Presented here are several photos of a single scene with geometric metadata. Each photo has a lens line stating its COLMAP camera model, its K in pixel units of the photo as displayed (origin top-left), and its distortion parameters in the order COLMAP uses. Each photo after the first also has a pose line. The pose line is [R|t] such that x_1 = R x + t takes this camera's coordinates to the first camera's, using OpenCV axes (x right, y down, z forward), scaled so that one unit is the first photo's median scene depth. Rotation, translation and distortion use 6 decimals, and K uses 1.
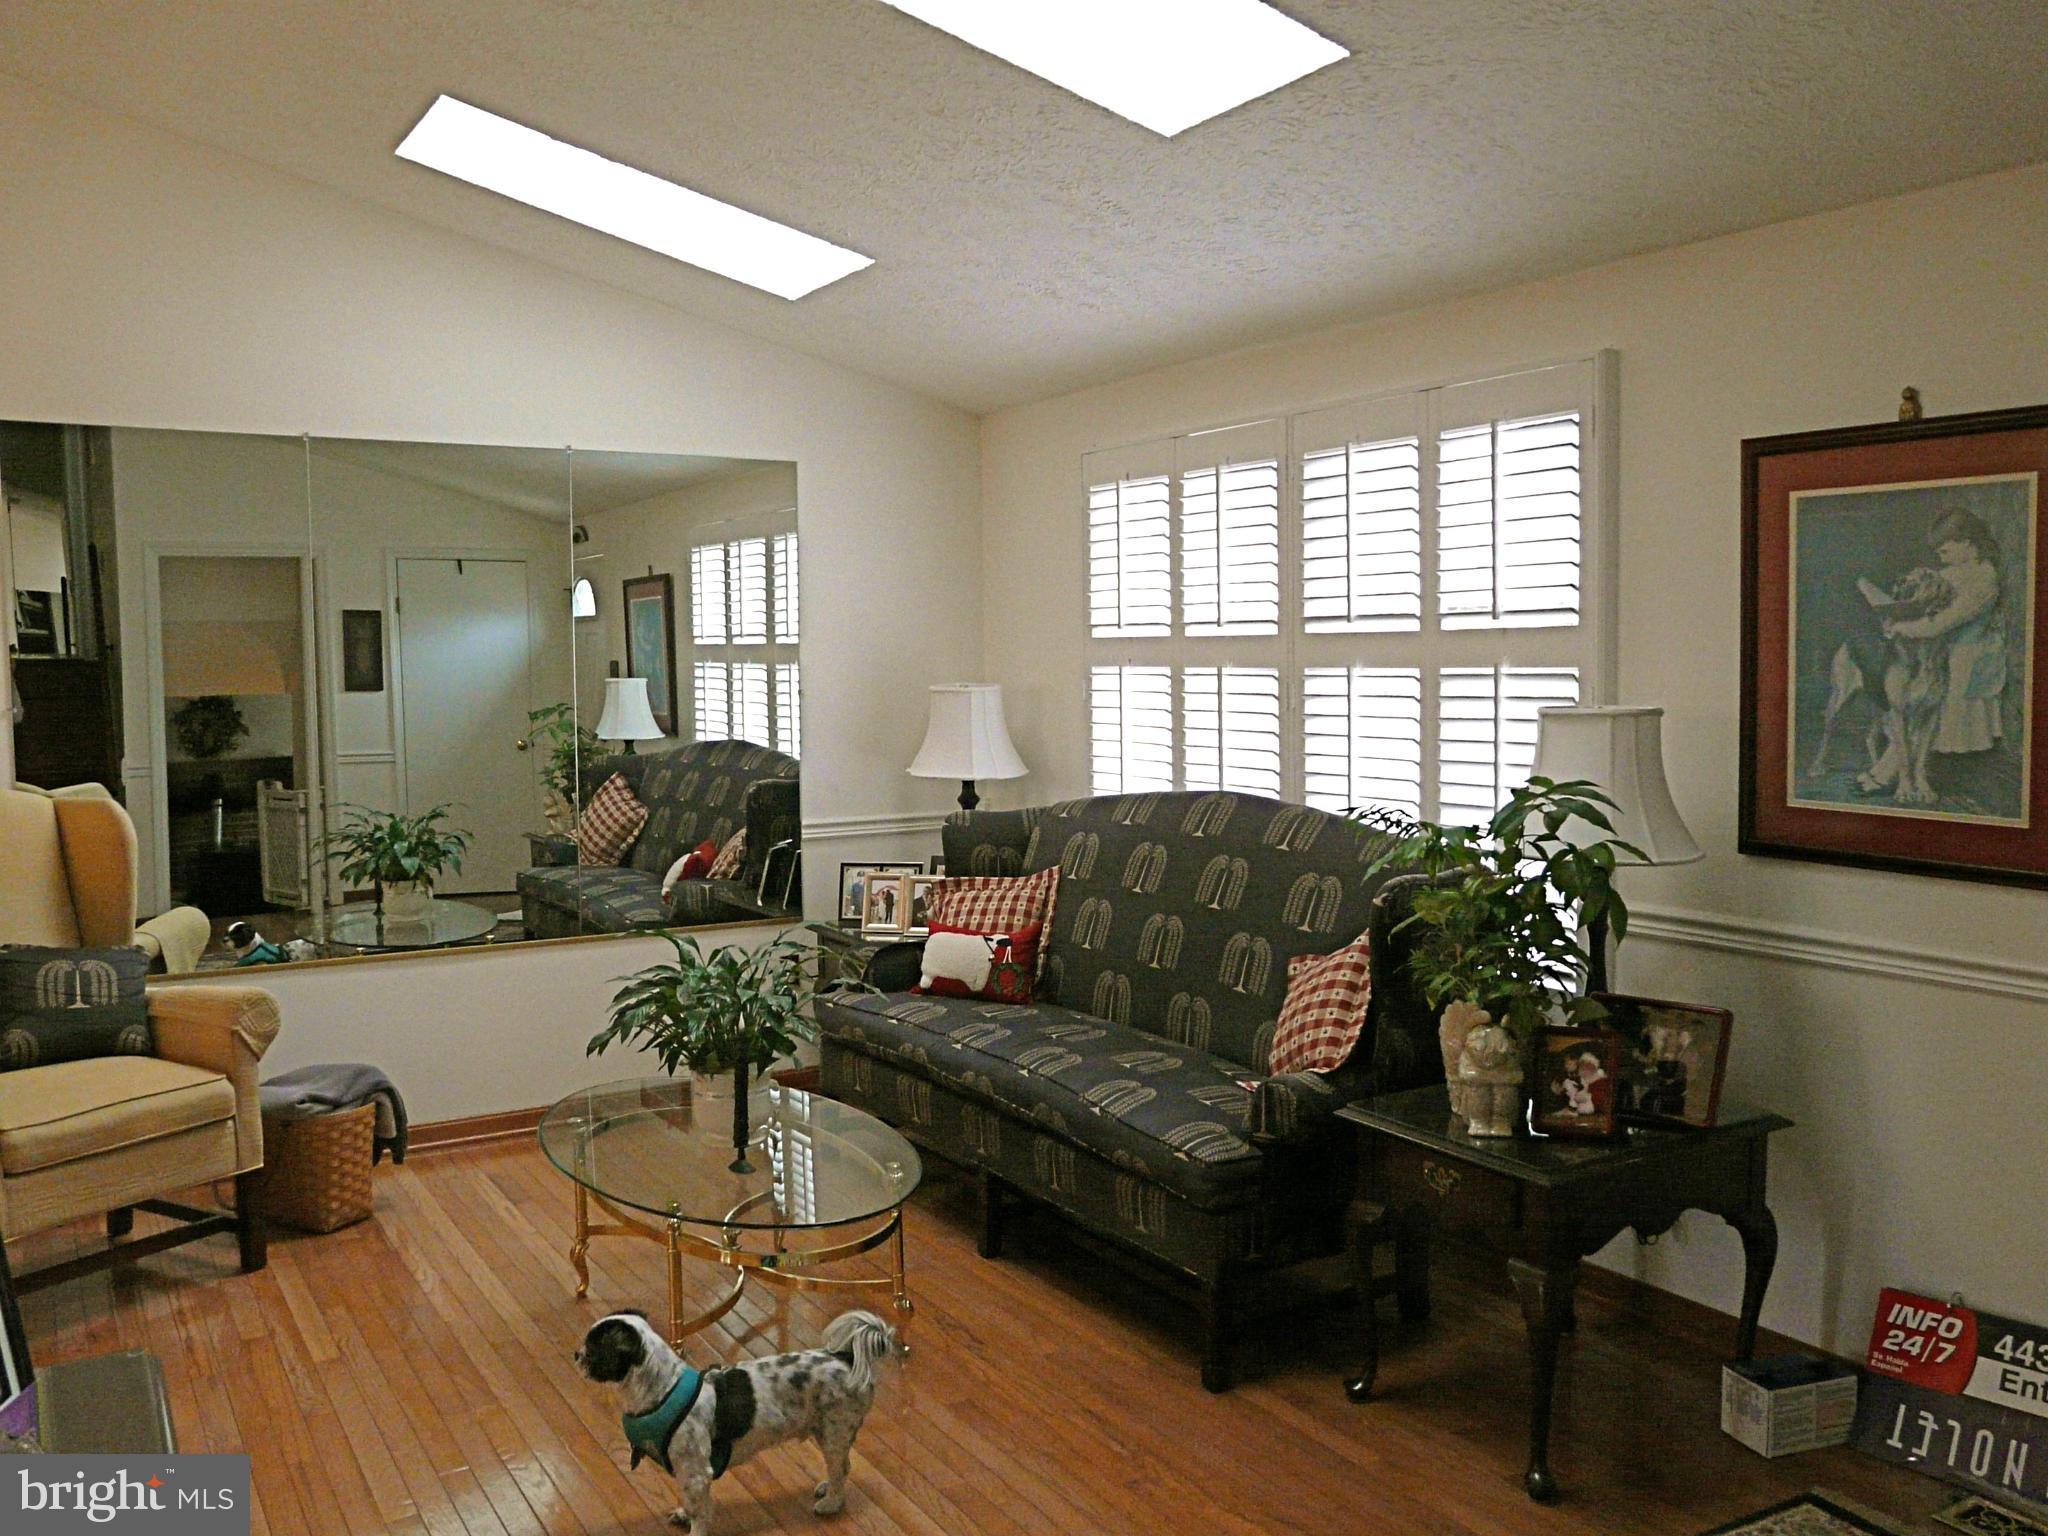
lens RADIAL K [[1707.2, 0, 1015.6], [0, 1707.2, 763.3], [0, 0, 1]] dist [-0.078171, 0.118612]
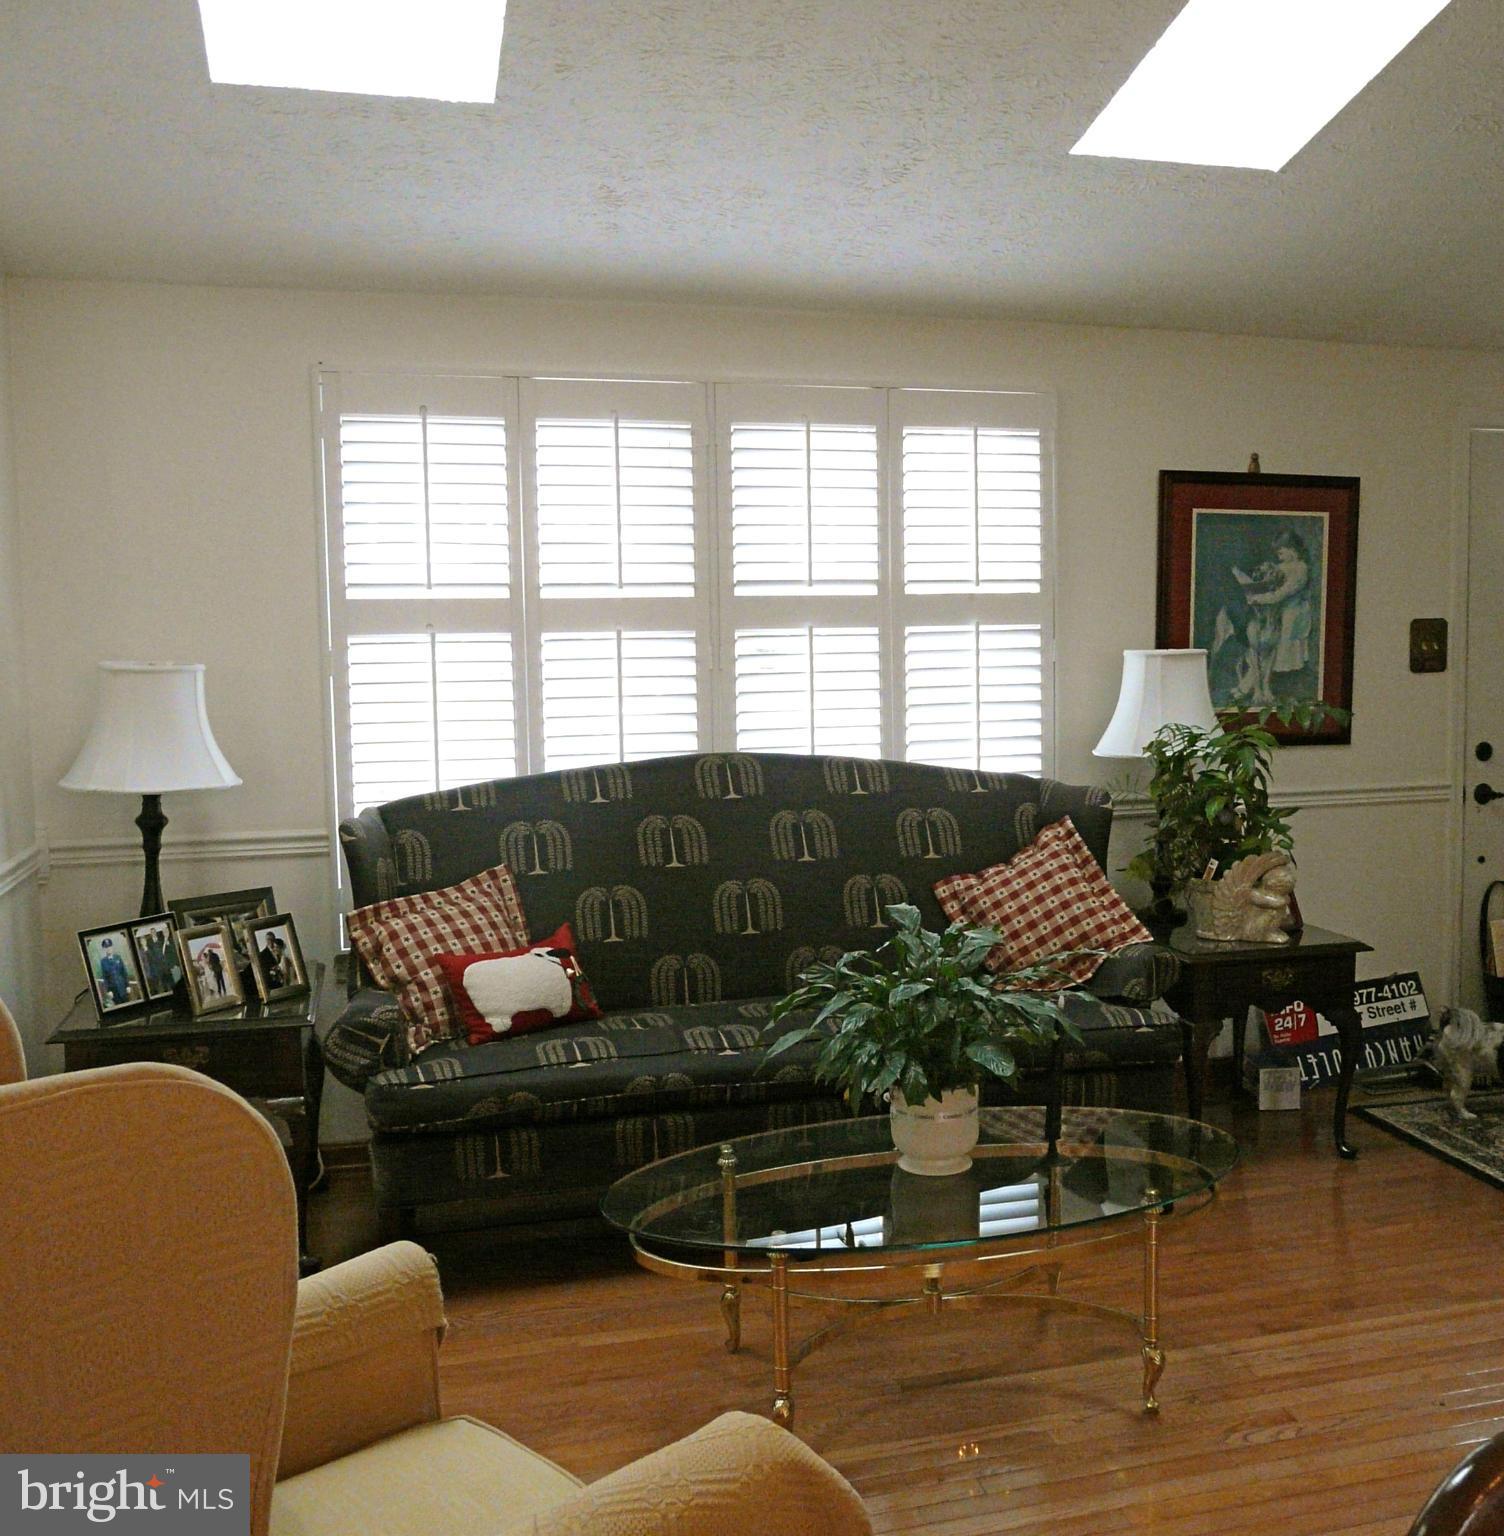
lens RADIAL K [[1704.3, 0, 892.0], [0, 1704.3, 754.4], [0, 0, 1]] dist [-0.092348, 0.158165]
pose [[0.231811, -0.065320, 0.970565, -0.927525], [0.072522, 0.996127, 0.049719, -0.028278], [-0.970054, 0.058862, 0.235650, 0.755433]]
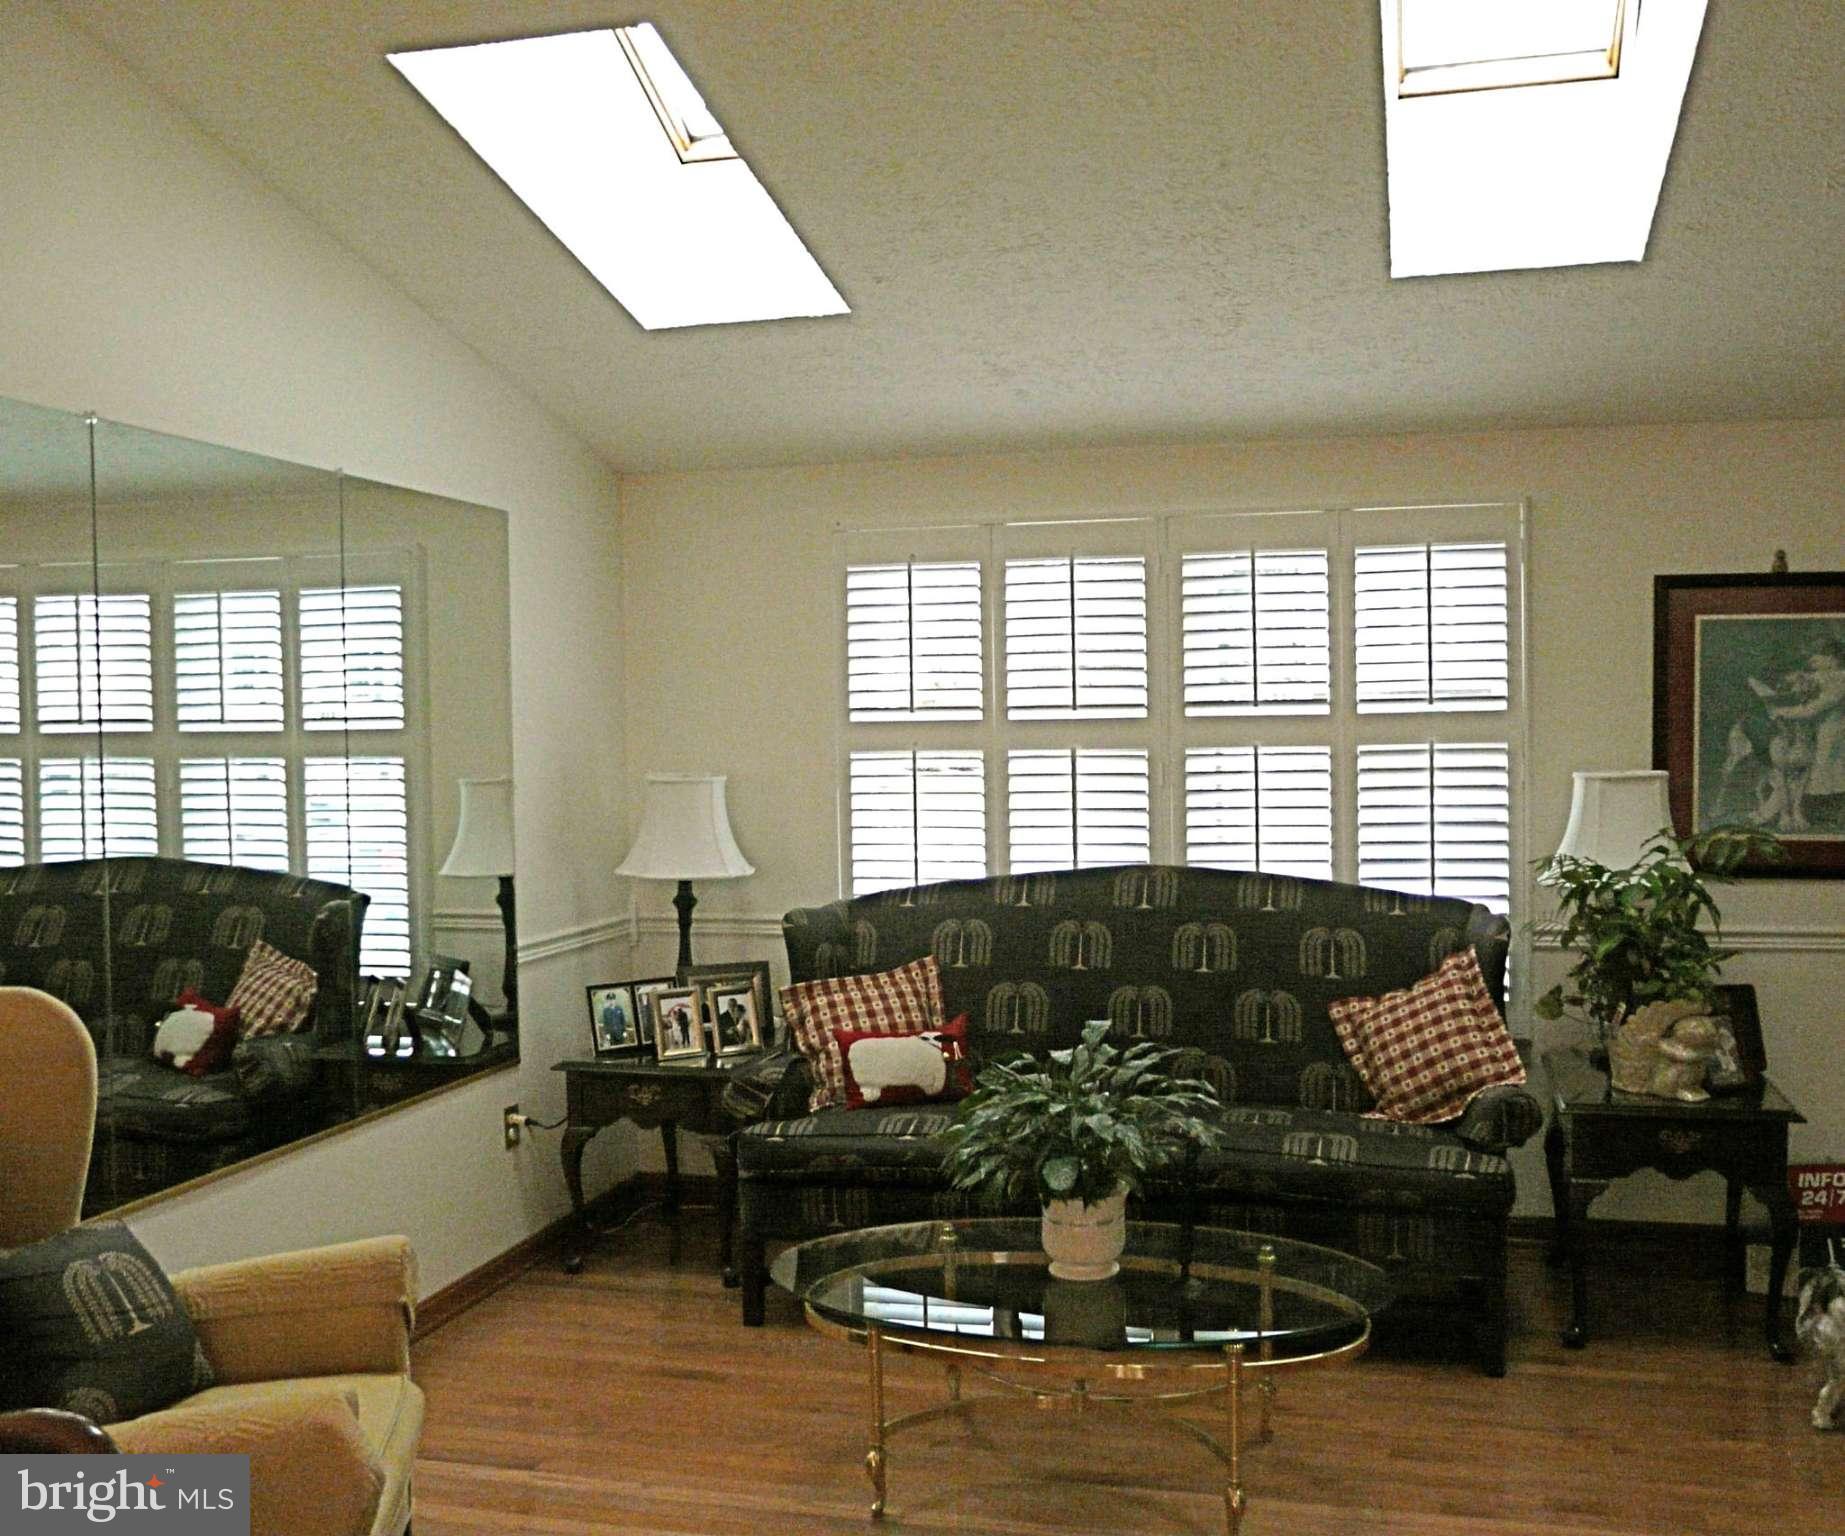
lens RADIAL K [[1700.6, 0, 1019.7], [0, 1700.6, 770.0], [0, 0, 1]] dist [-0.086383, 0.138274]
pose [[0.700710, -0.021817, 0.713112, -0.775547], [0.054993, 0.998210, -0.023497, -0.024949], [-0.711323, 0.055681, 0.700656, 0.351019]]
